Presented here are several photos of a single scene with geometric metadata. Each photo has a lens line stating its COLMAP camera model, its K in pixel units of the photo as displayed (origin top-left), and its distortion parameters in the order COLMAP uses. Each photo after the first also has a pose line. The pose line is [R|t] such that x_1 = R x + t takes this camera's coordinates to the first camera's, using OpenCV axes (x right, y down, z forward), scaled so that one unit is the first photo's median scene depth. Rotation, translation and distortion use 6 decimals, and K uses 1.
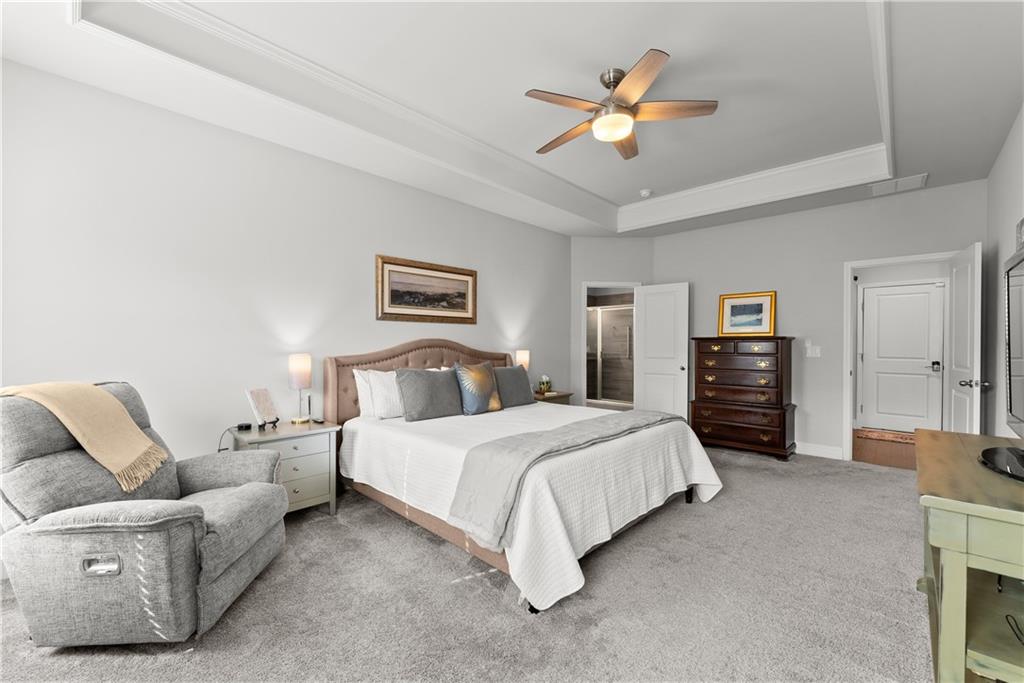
lens RADIAL K [[419.5, 0, 504.5], [0, 419.5, 343.1], [0, 0, 1]] dist [0.000923, -0.000038]
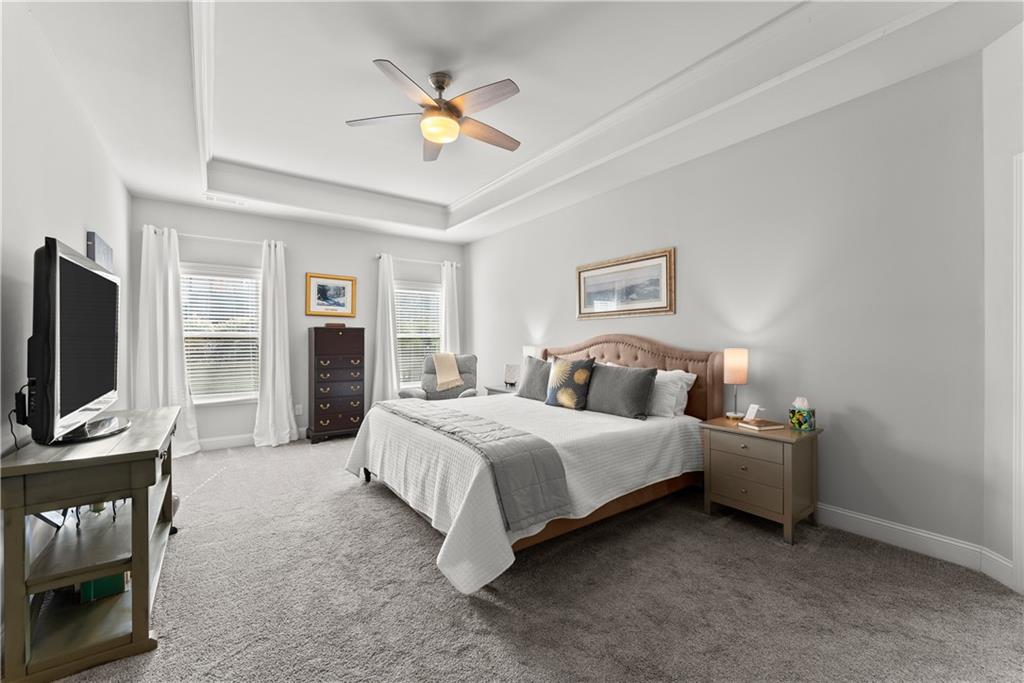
lens RADIAL K [[419.5, 0, 504.5], [0, 419.5, 343.1], [0, 0, 1]] dist [0.000923, -0.000038]
pose [[-0.194746, 0.003115, -0.980849, 1.322206], [0.001405, 0.999995, 0.002897, 0.012264], [0.980853, -0.000814, -0.194749, 1.435769]]
